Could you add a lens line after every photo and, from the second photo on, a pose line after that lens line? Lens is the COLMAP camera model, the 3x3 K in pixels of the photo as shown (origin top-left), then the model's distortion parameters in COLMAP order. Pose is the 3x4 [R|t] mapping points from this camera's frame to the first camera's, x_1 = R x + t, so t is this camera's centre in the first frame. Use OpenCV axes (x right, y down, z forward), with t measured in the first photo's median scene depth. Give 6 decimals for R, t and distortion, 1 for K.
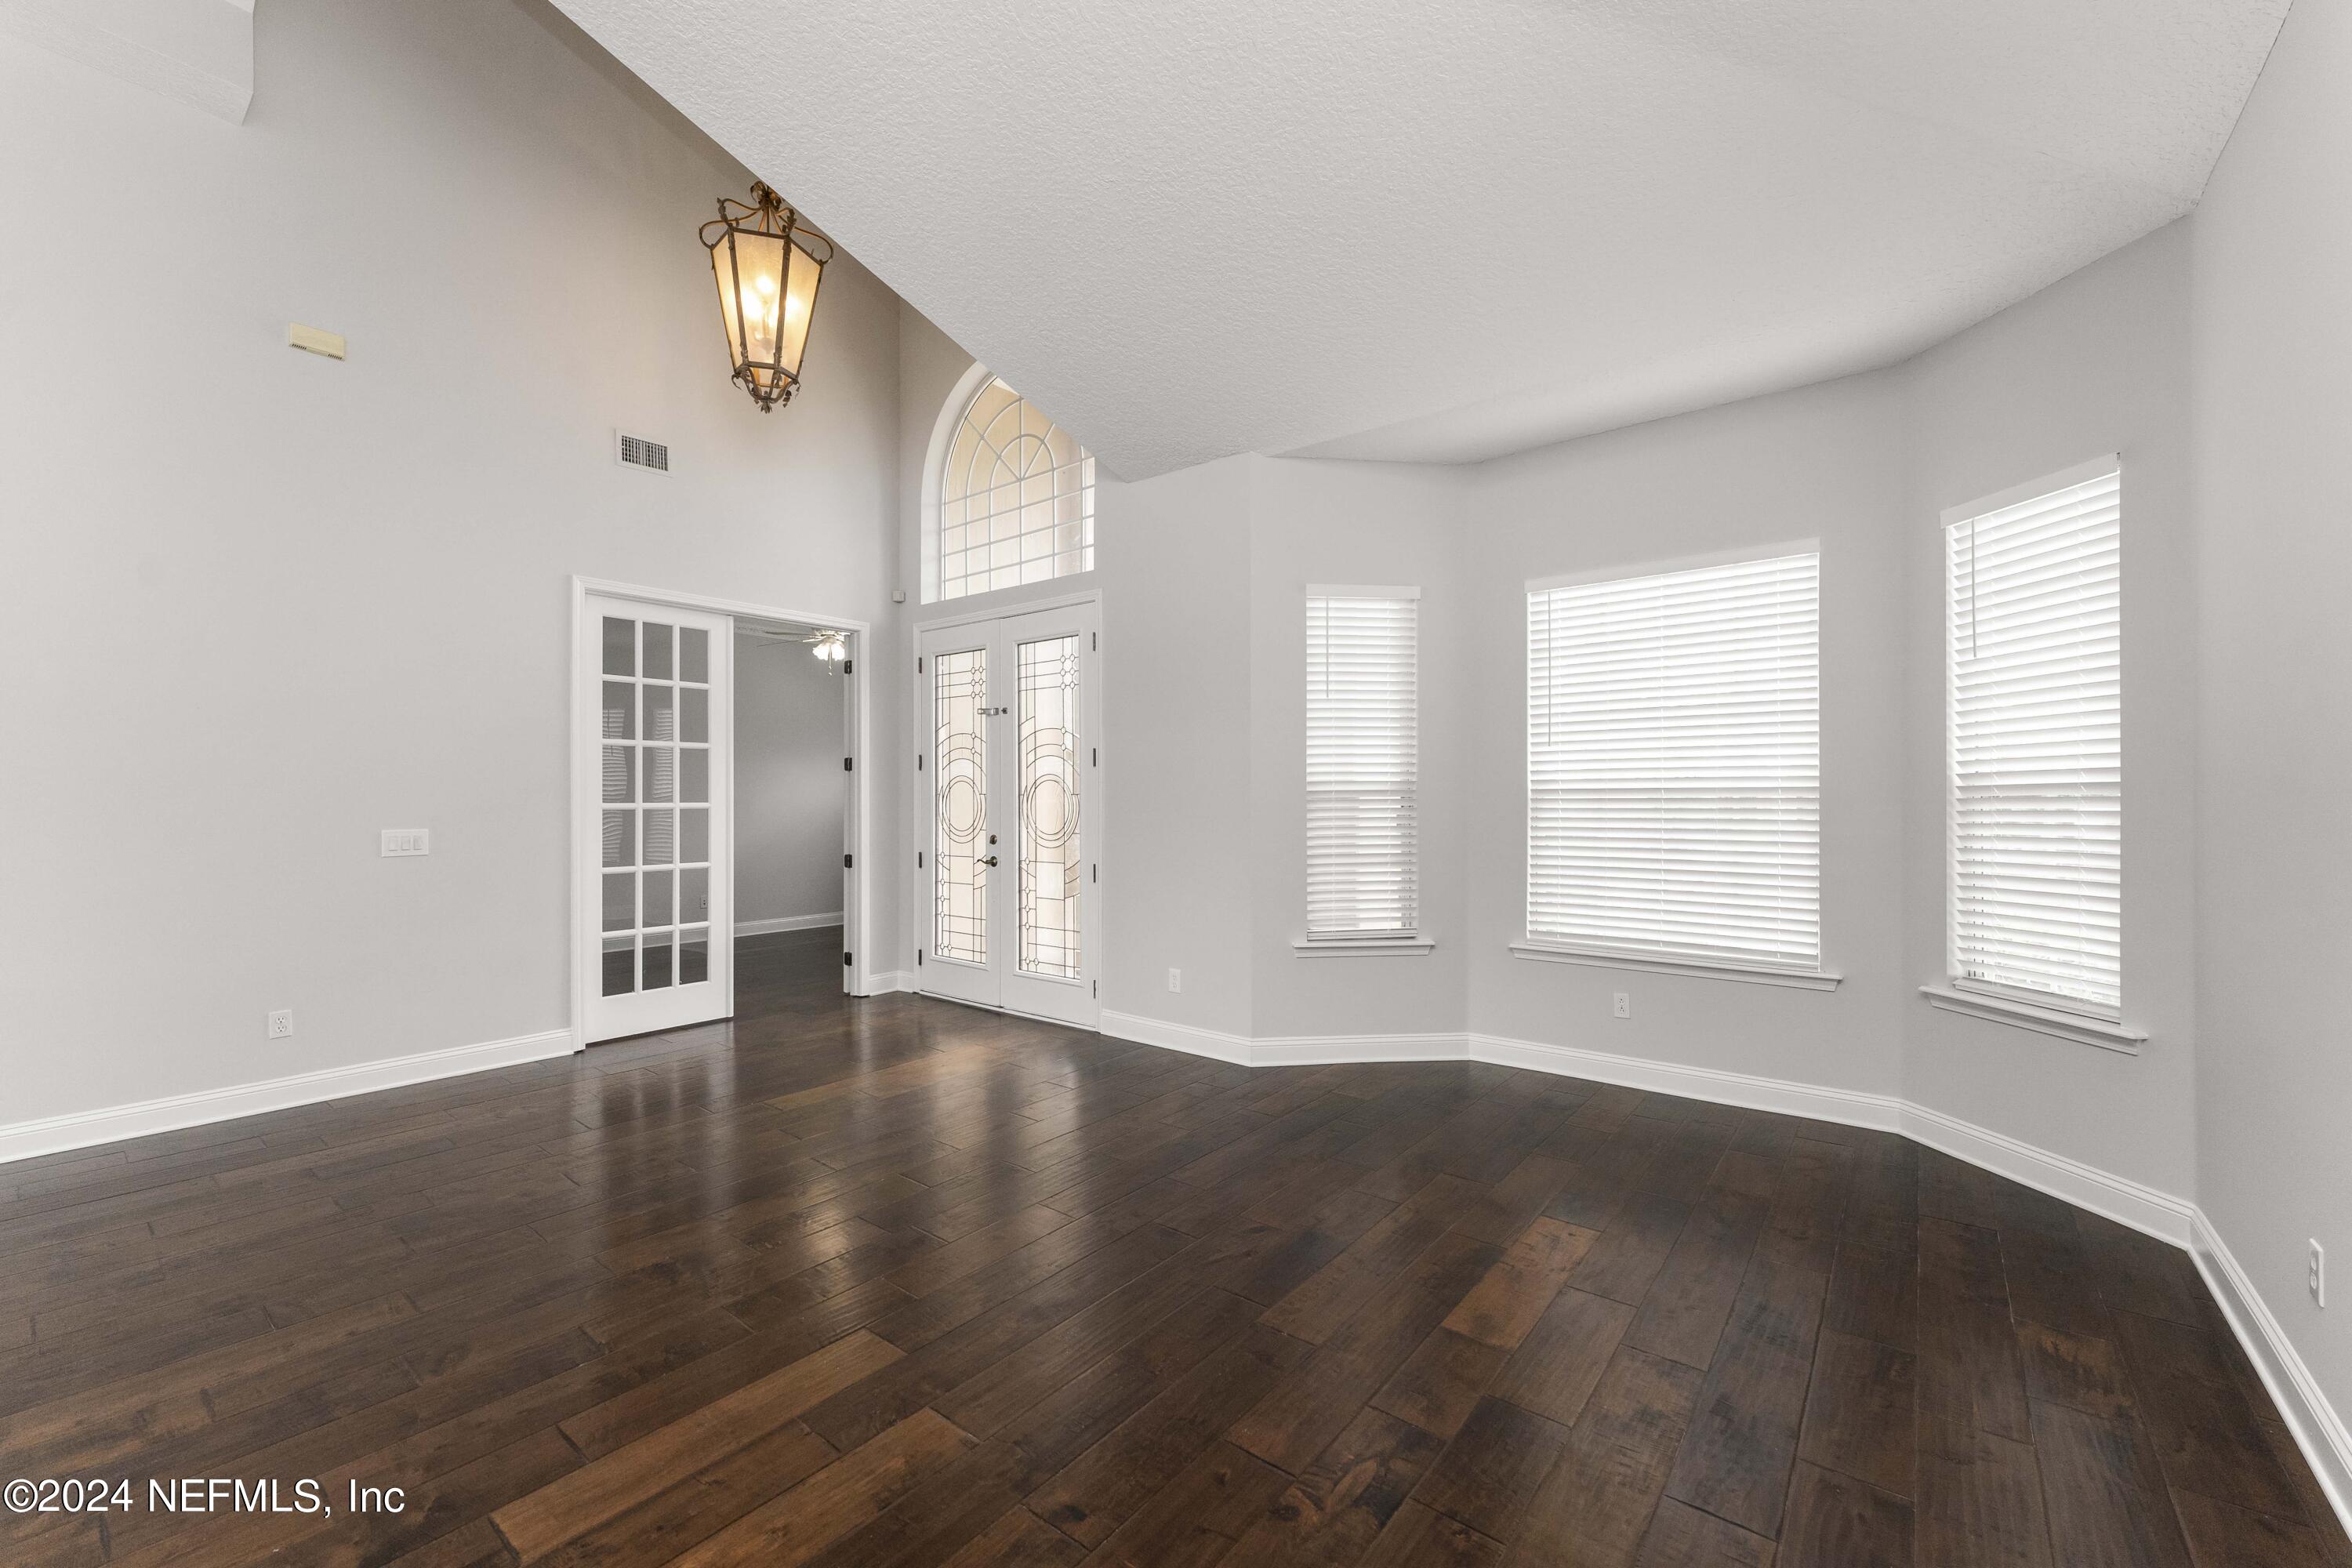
lens RADIAL K [[934.6, 0, 1176.0], [0, 934.6, 784.0], [0, 0, 1]] dist [0.000479, -0.000332]
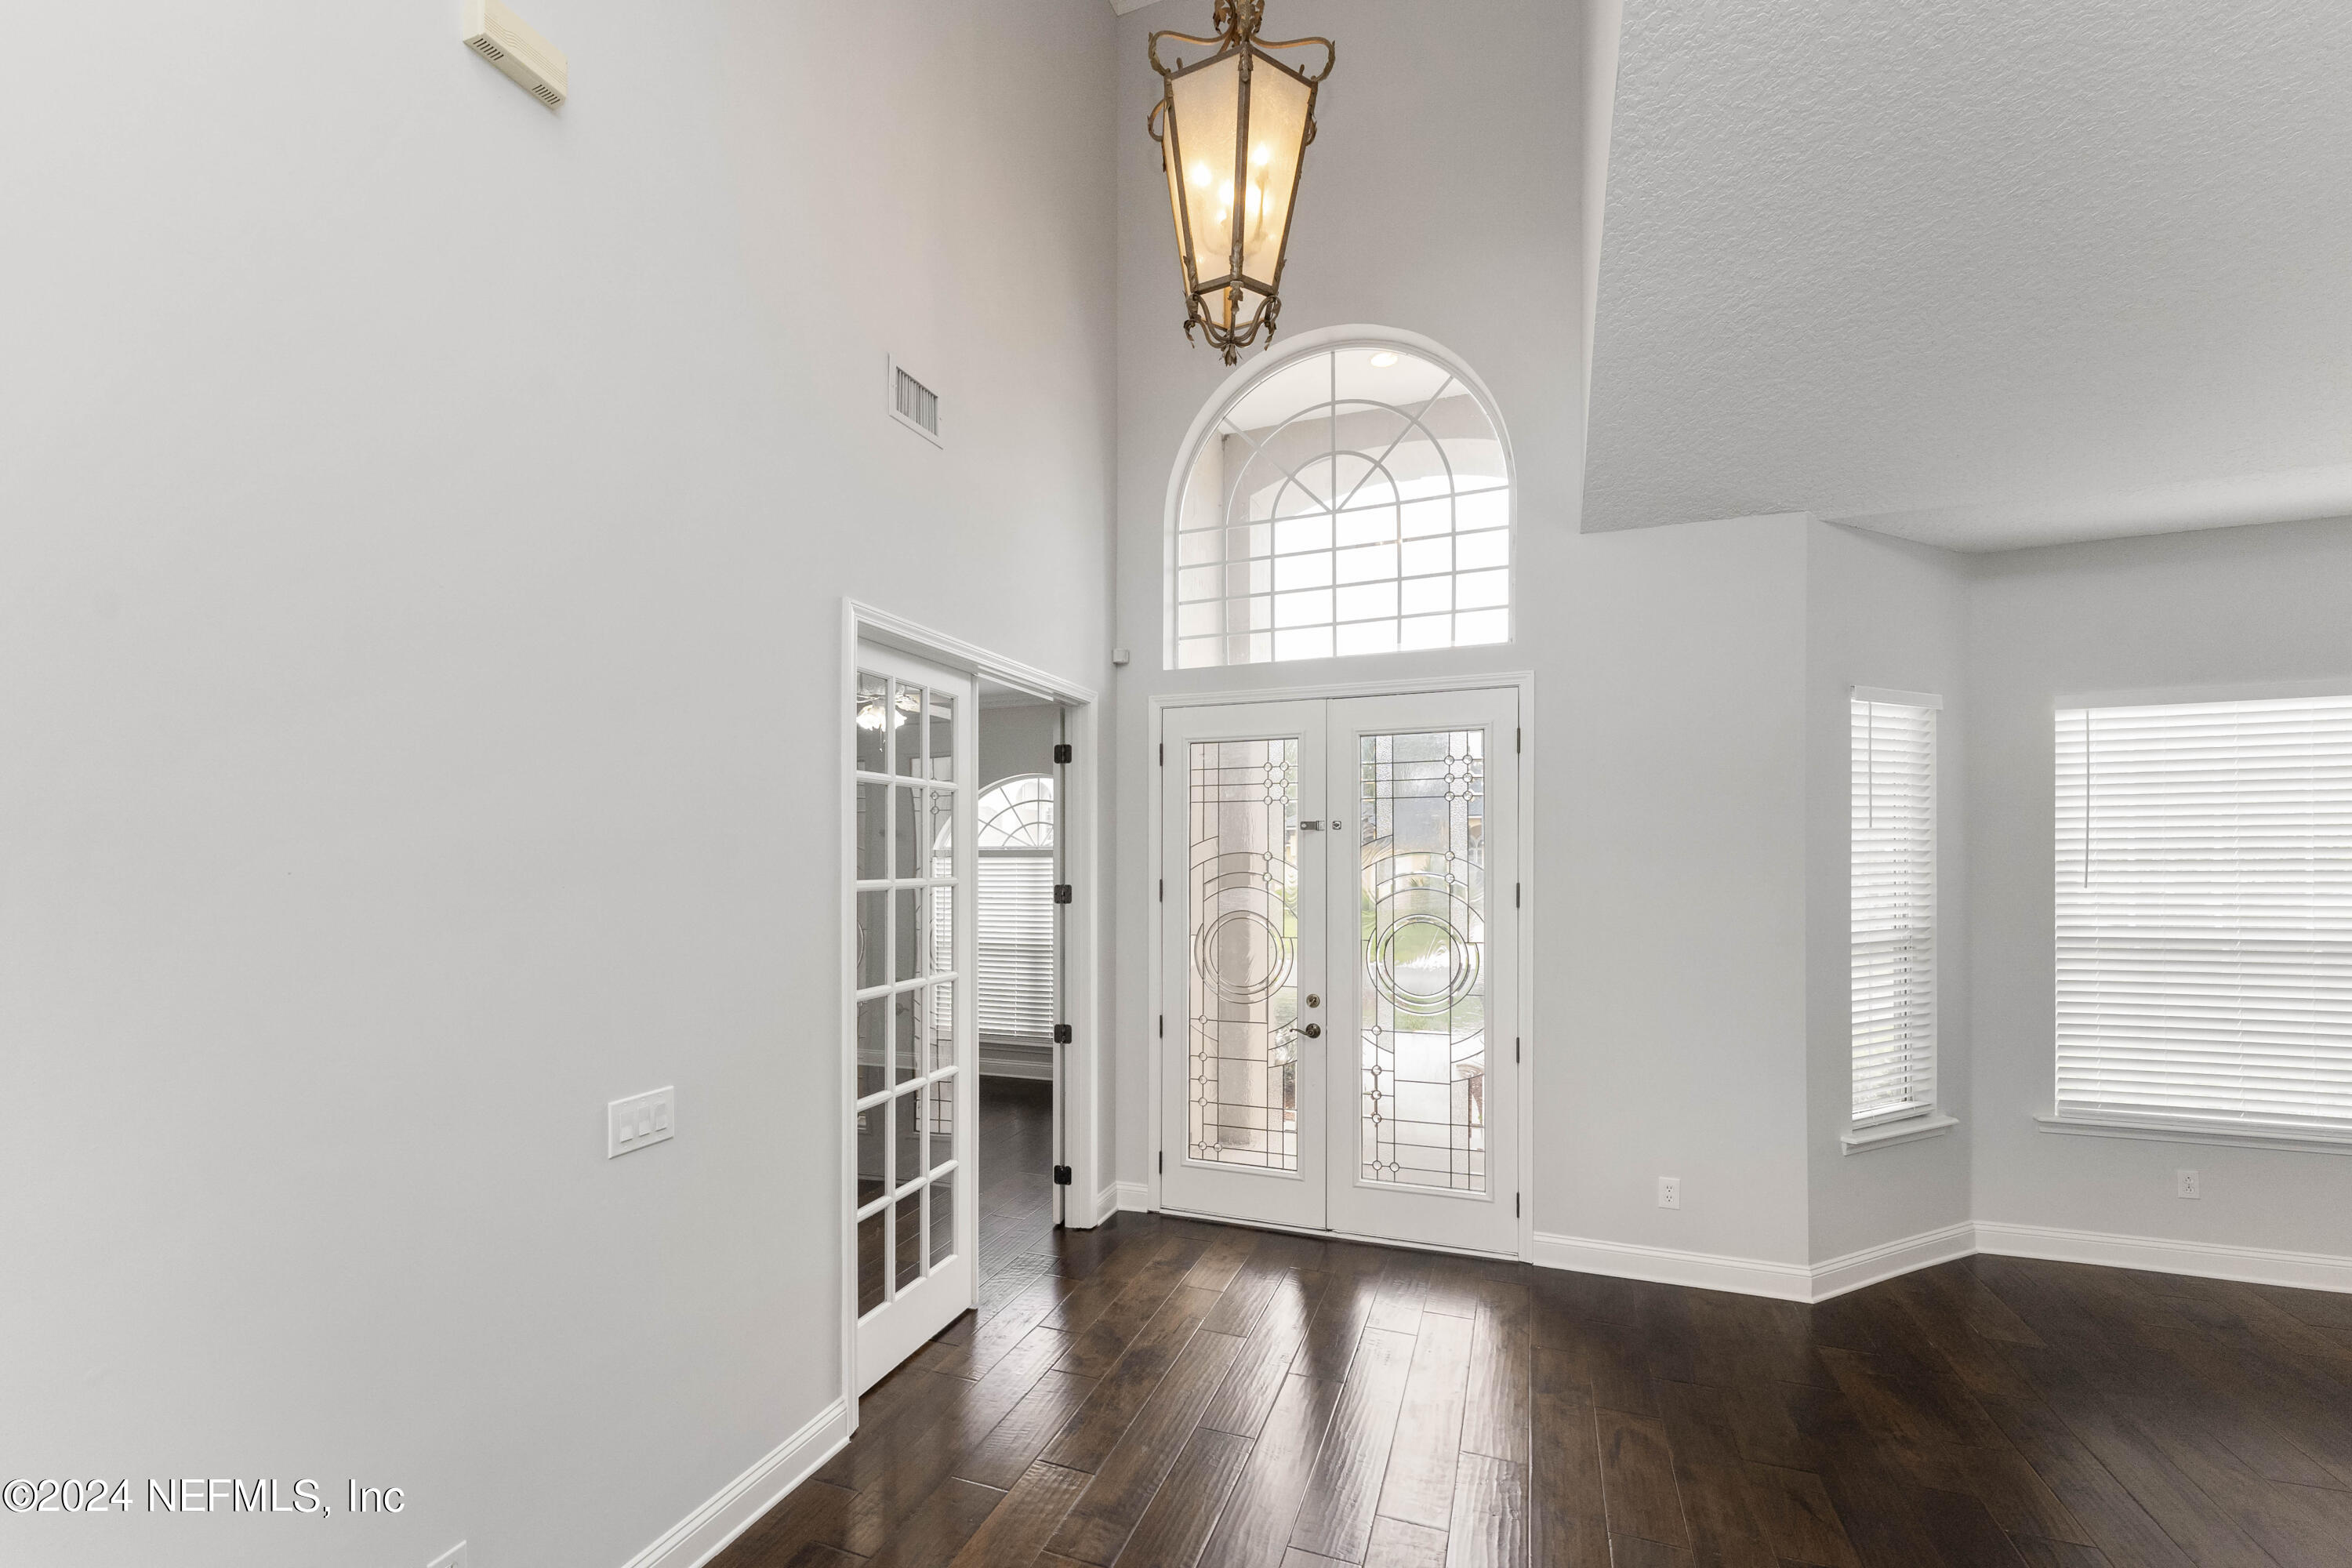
lens RADIAL K [[962.6, 0, 1171.2], [0, 962.6, 845.5], [0, 0, 1]] dist [0.000644, -0.000200]
pose [[0.951134, 0.002416, 0.308768, -0.676024], [-0.001004, 0.999988, -0.004730, -0.073467], [-0.308775, 0.004189, 0.951126, 0.403672]]
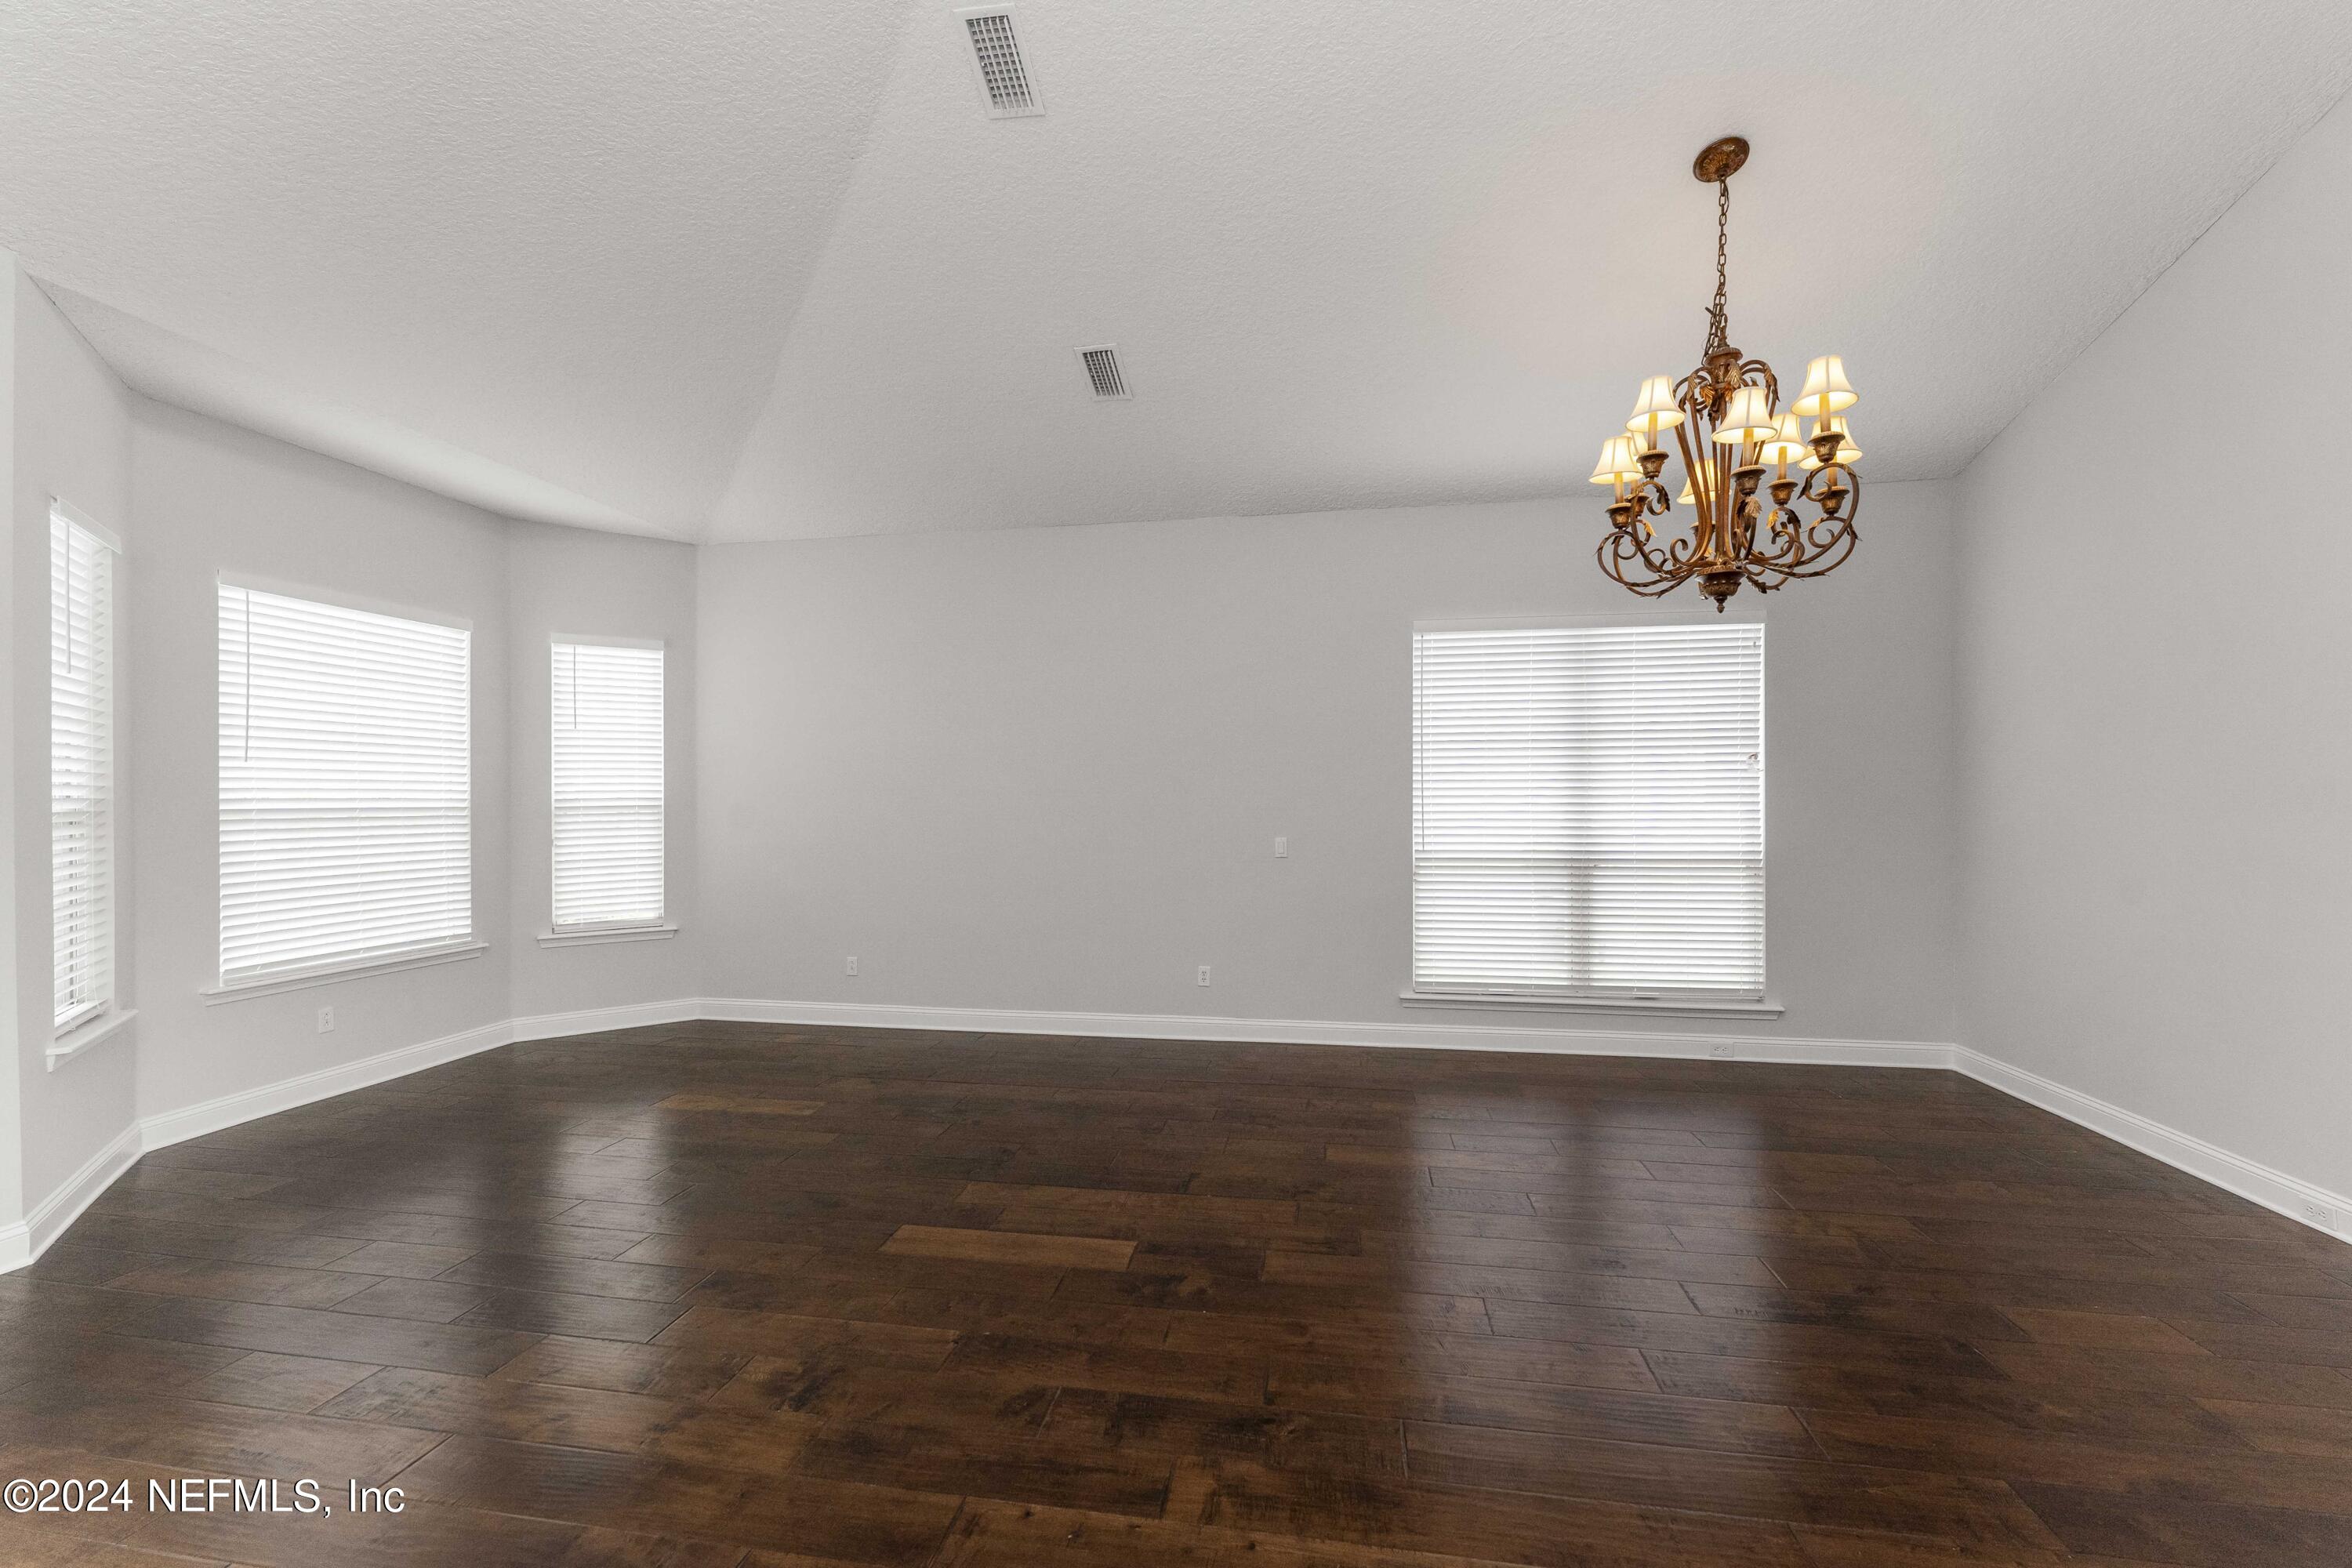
lens RADIAL K [[937.7, 0, 1163.2], [0, 937.7, 810.8], [0, 0, 1]] dist [0.009347, -0.000011]
pose [[-0.487724, 0.000505, 0.872998, -0.822945], [0.003442, 0.999993, 0.001345, 0.008988], [-0.872991, 0.003661, -0.487723, 0.660386]]
